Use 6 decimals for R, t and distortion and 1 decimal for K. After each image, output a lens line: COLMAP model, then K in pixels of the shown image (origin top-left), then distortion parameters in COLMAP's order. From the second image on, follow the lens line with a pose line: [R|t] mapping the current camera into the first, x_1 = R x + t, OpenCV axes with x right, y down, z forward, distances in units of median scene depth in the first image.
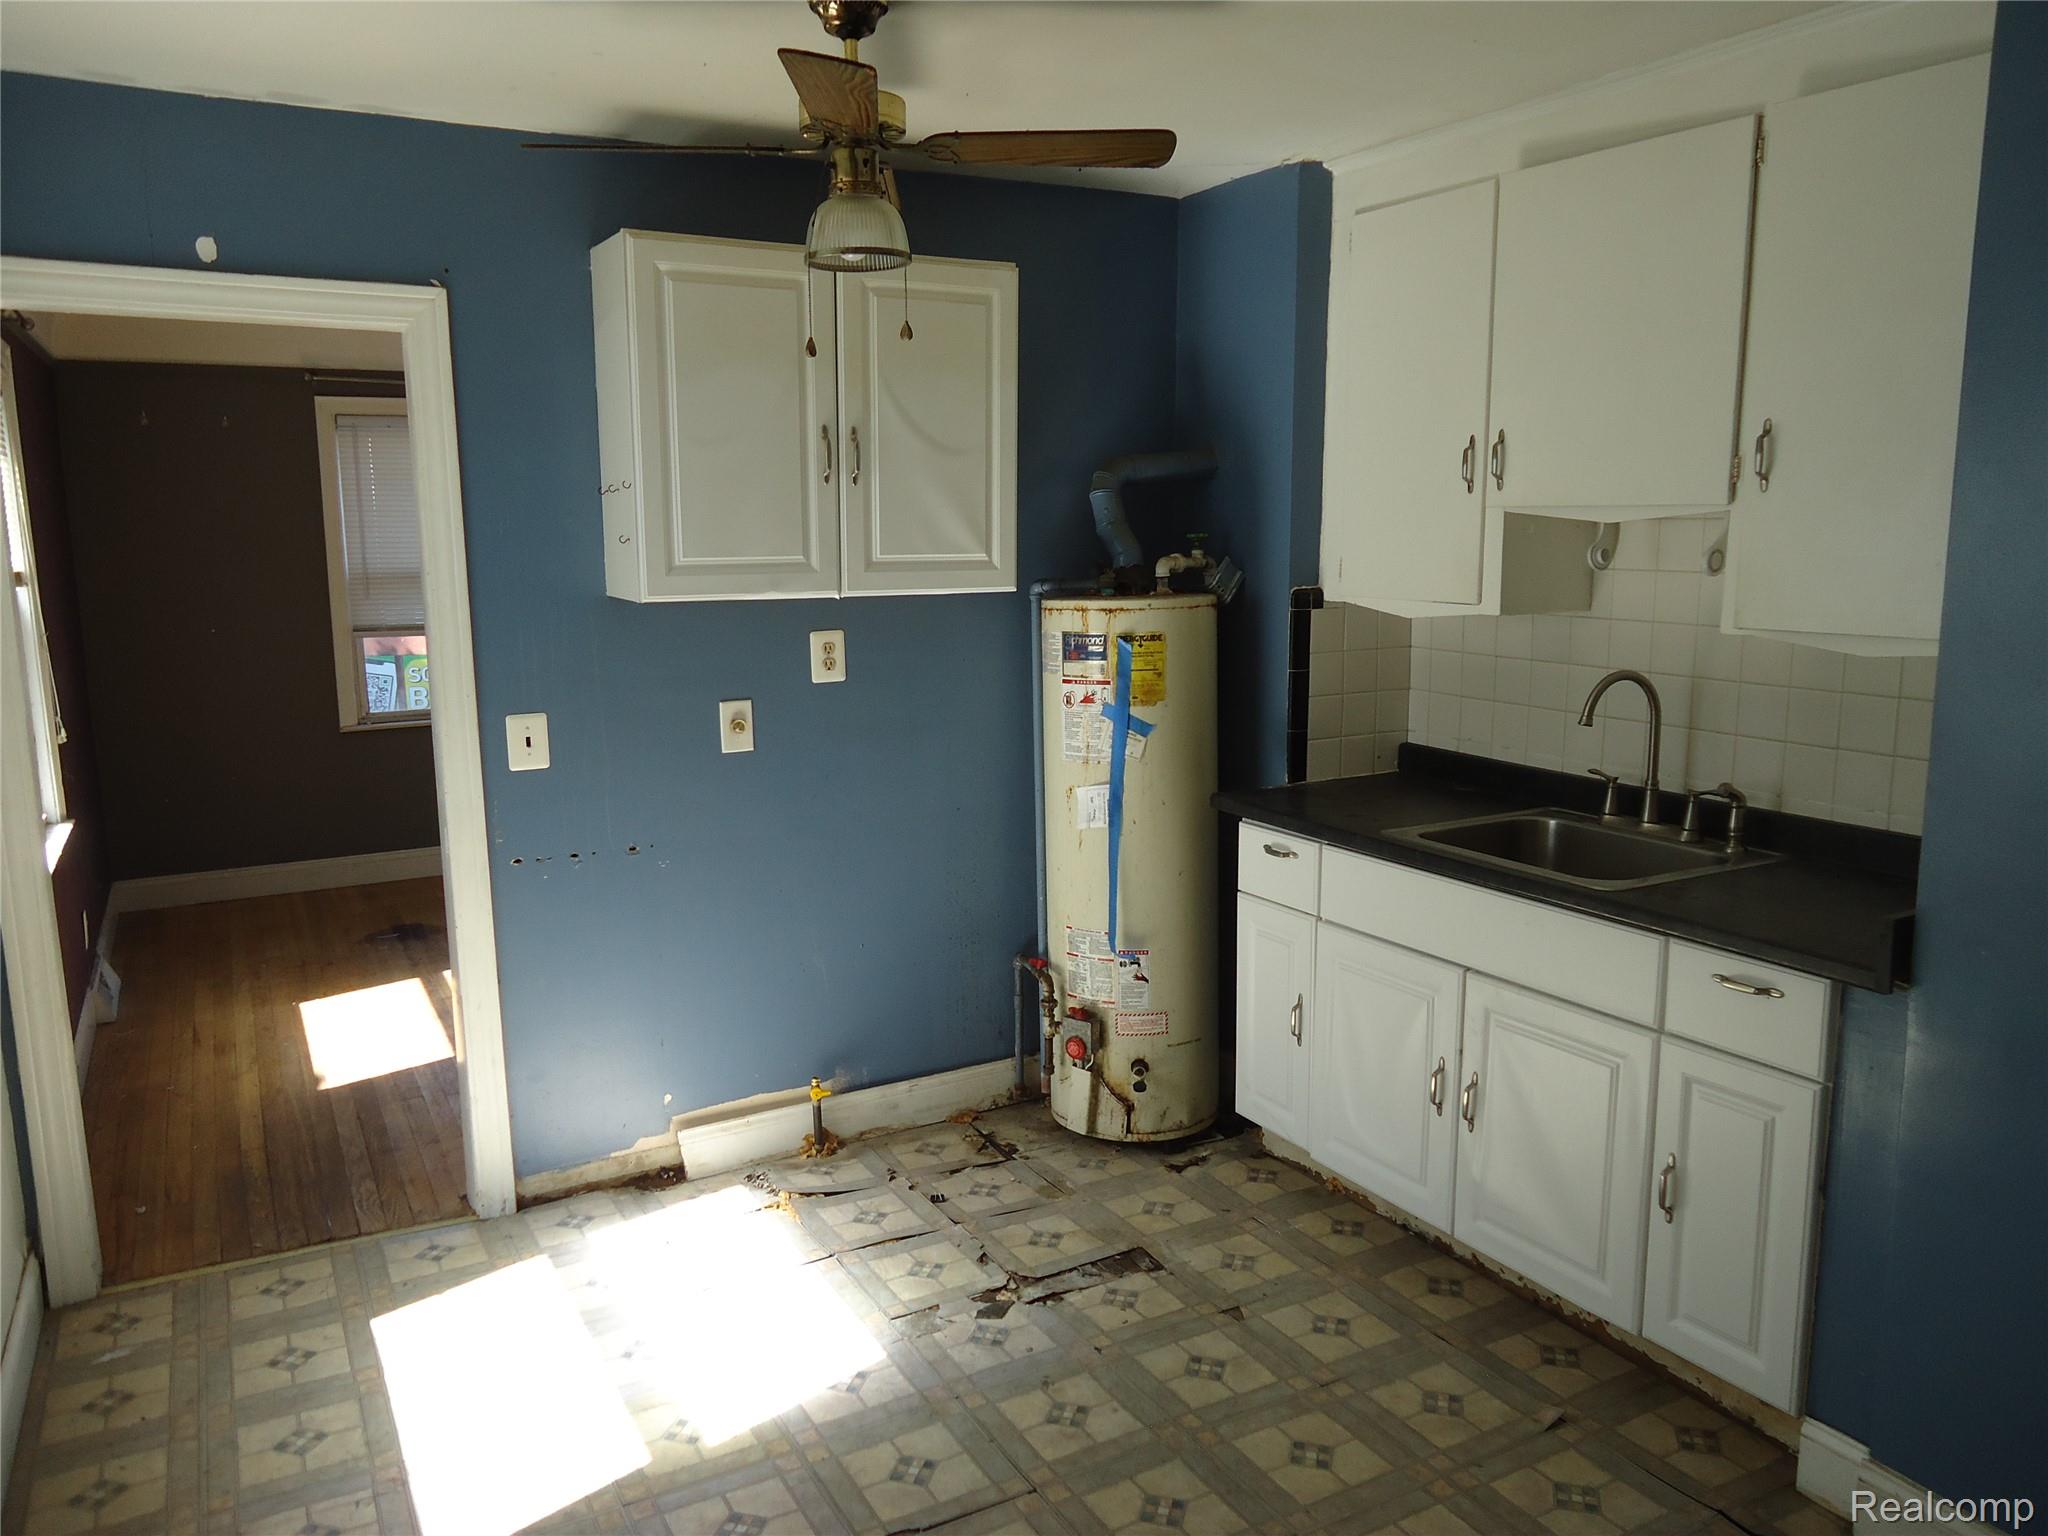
lens RADIAL K [[1508.7, 0, 1027.0], [0, 1508.7, 752.3], [0, 0, 1]] dist [0.004311, -0.007798]
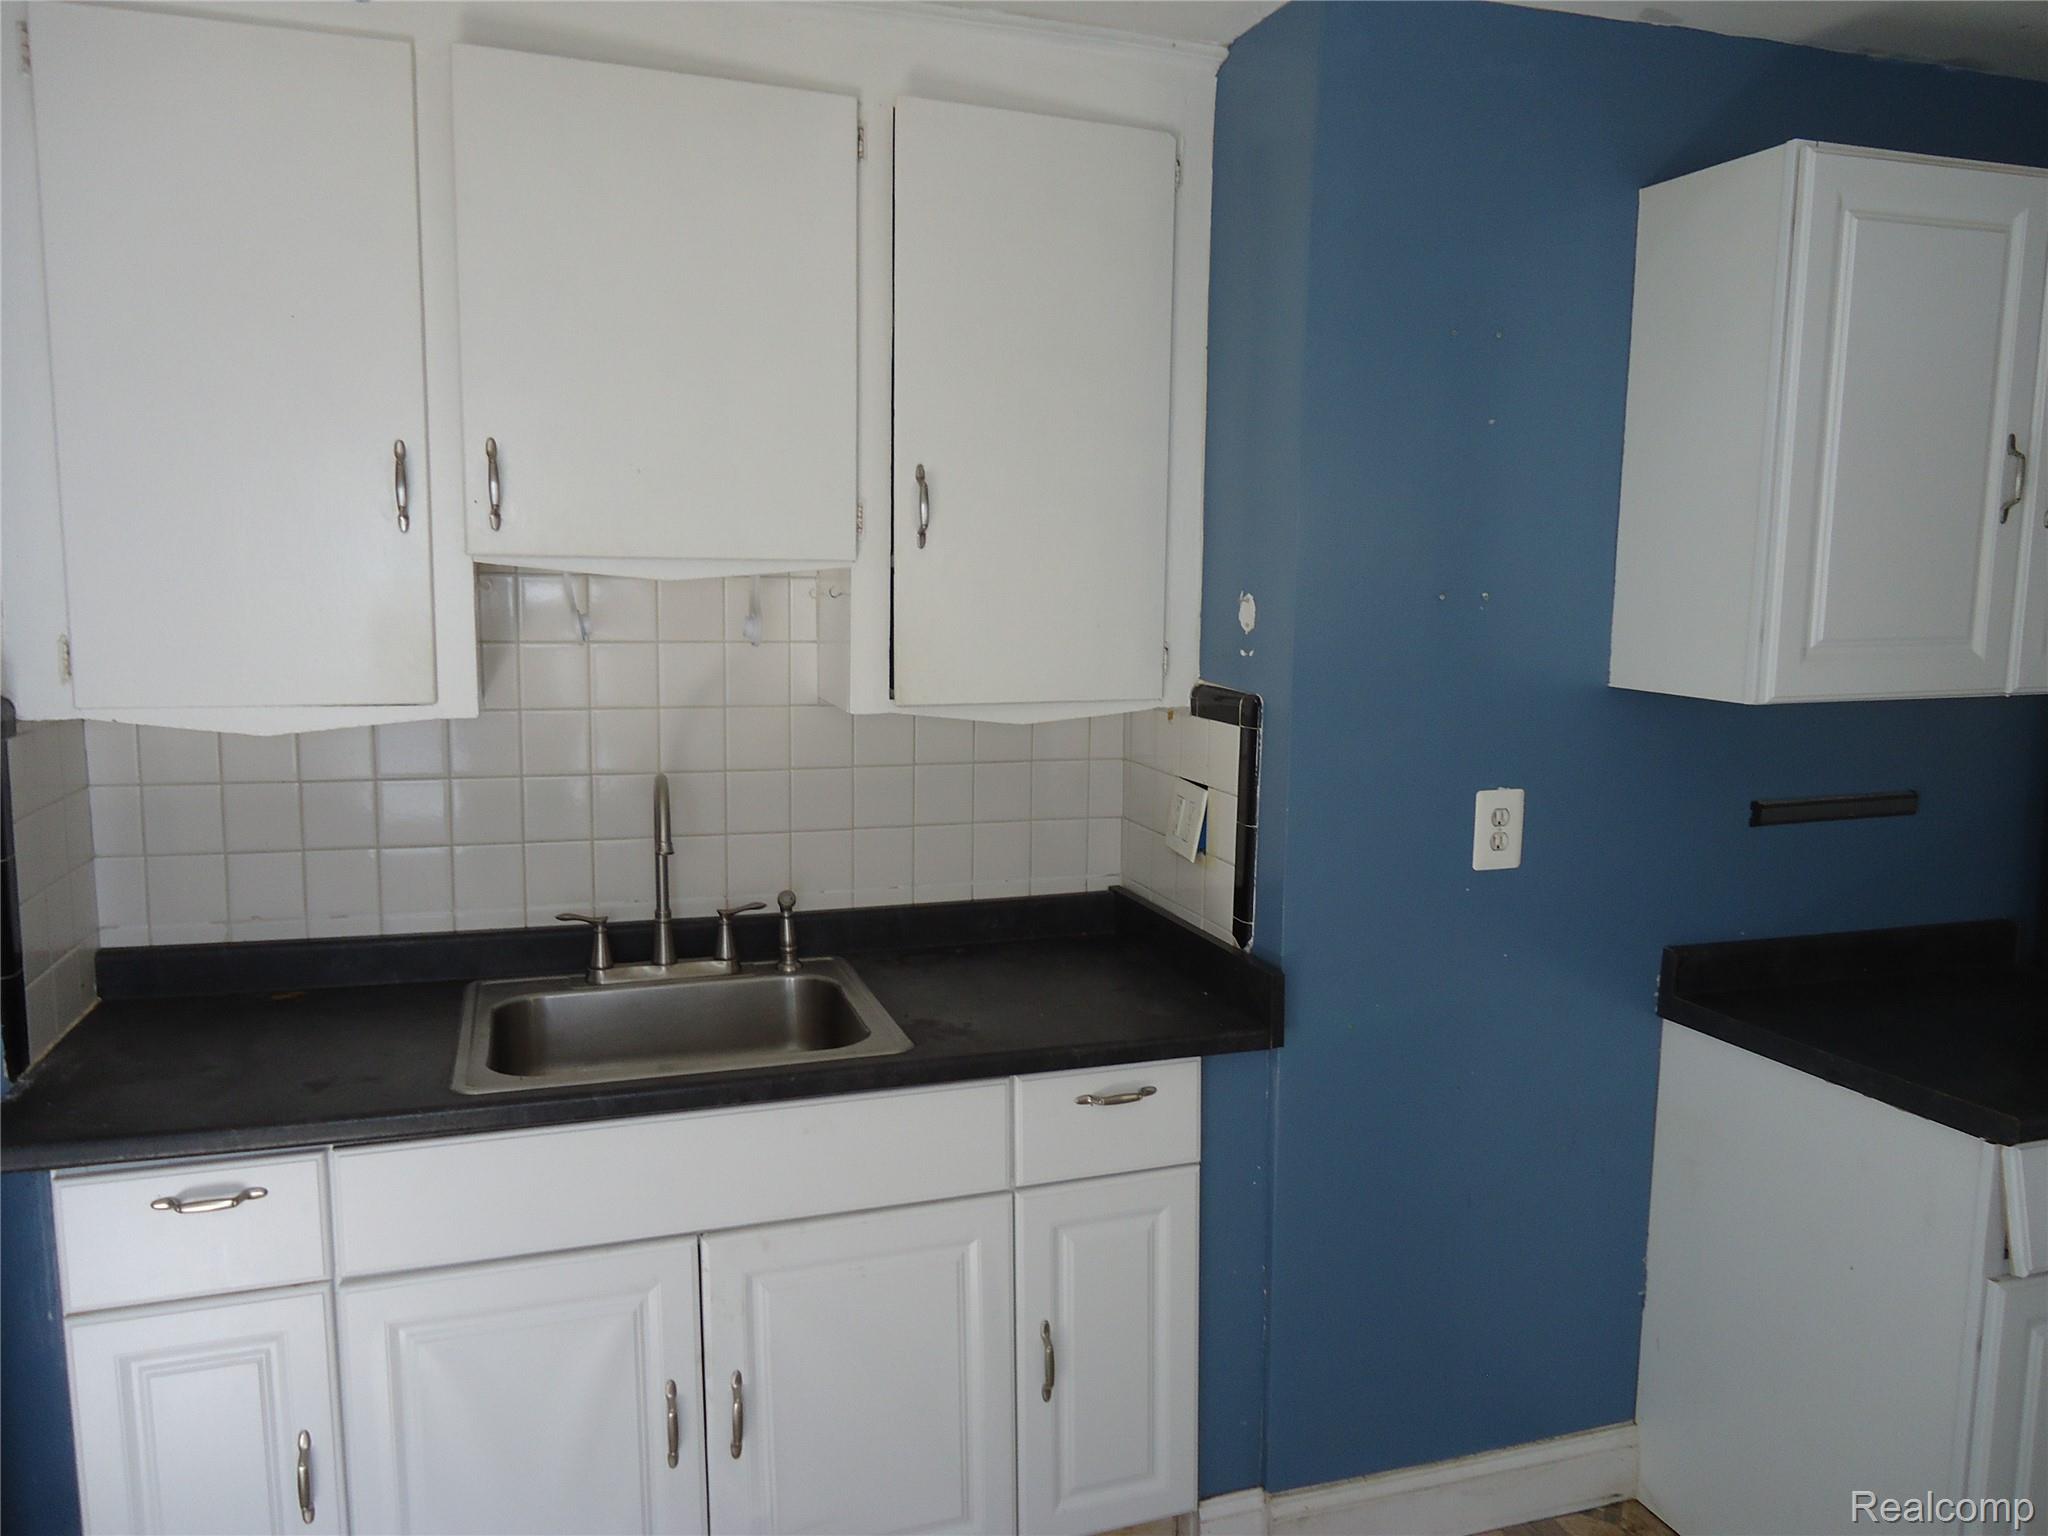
lens RADIAL K [[1508.7, 0, 1027.0], [0, 1508.7, 752.3], [0, 0, 1]] dist [0.004311, -0.007798]
pose [[0.175273, -0.115794, 0.977687, -0.322014], [0.132562, 0.986792, 0.093108, -0.115033], [-0.975554, 0.113285, 0.188308, 0.699674]]
